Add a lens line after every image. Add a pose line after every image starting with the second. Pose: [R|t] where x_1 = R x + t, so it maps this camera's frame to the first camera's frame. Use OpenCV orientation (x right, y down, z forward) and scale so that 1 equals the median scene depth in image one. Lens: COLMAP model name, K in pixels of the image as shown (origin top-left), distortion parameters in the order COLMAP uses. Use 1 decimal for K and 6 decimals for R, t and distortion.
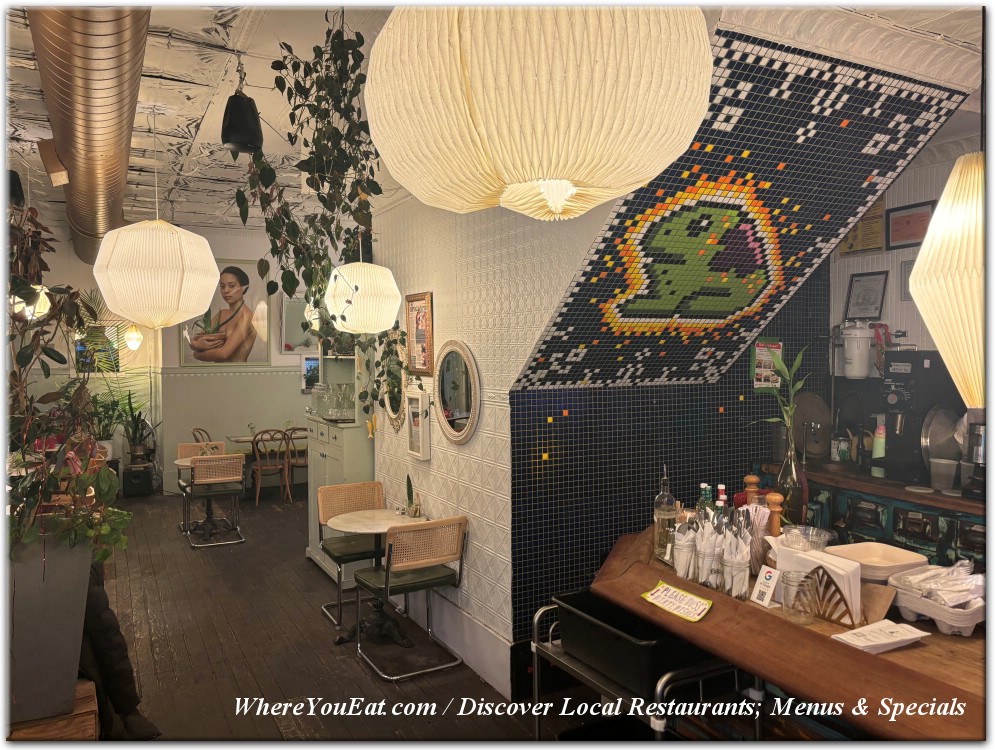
lens RADIAL K [[741.5, 0, 498.3], [0, 741.5, 377.7], [0, 0, 1]] dist [0.051237, -0.052316]
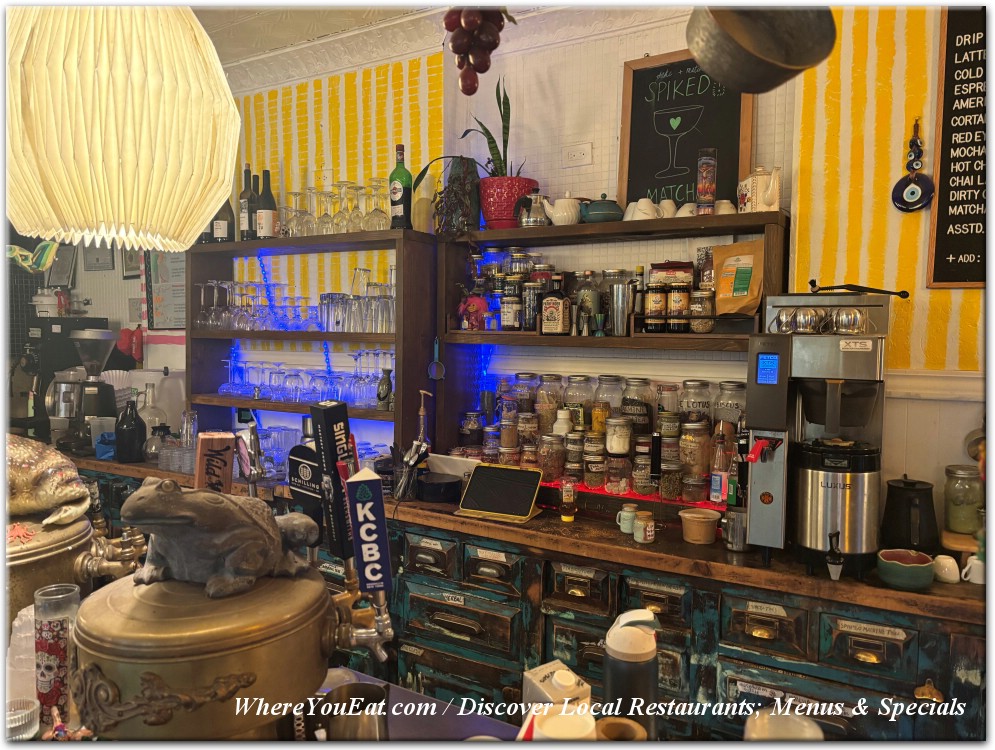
lens RADIAL K [[741.5, 0, 497.5], [0, 741.5, 371.7], [0, 0, 1]] dist [0.051237, -0.052316]
pose [[0.855521, -0.032596, 0.516741, 0.745839], [0.016169, 0.999212, 0.036261, 0.019040], [-0.517516, -0.022667, 0.855373, -0.361412]]
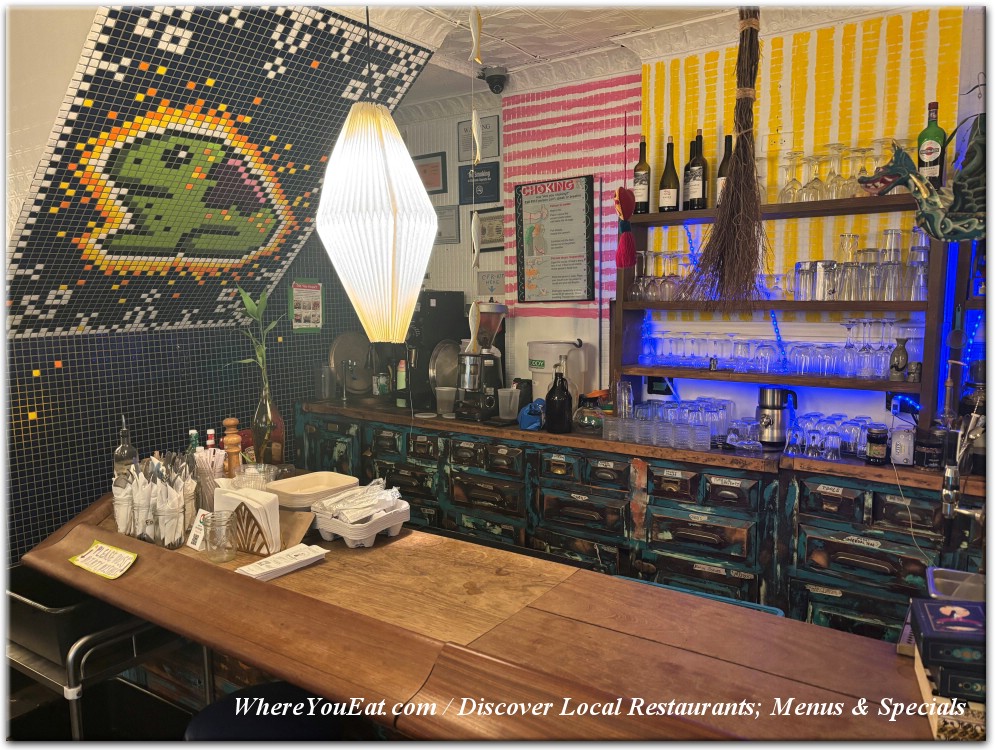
lens RADIAL K [[741.5, 0, 504.5], [0, 741.5, 378.6], [0, 0, 1]] dist [0.051237, -0.052316]
pose [[0.888373, -0.062006, 0.454917, 0.192653], [0.025999, 0.996043, 0.084990, 0.003776], [-0.458386, -0.063676, 0.886469, -0.036667]]
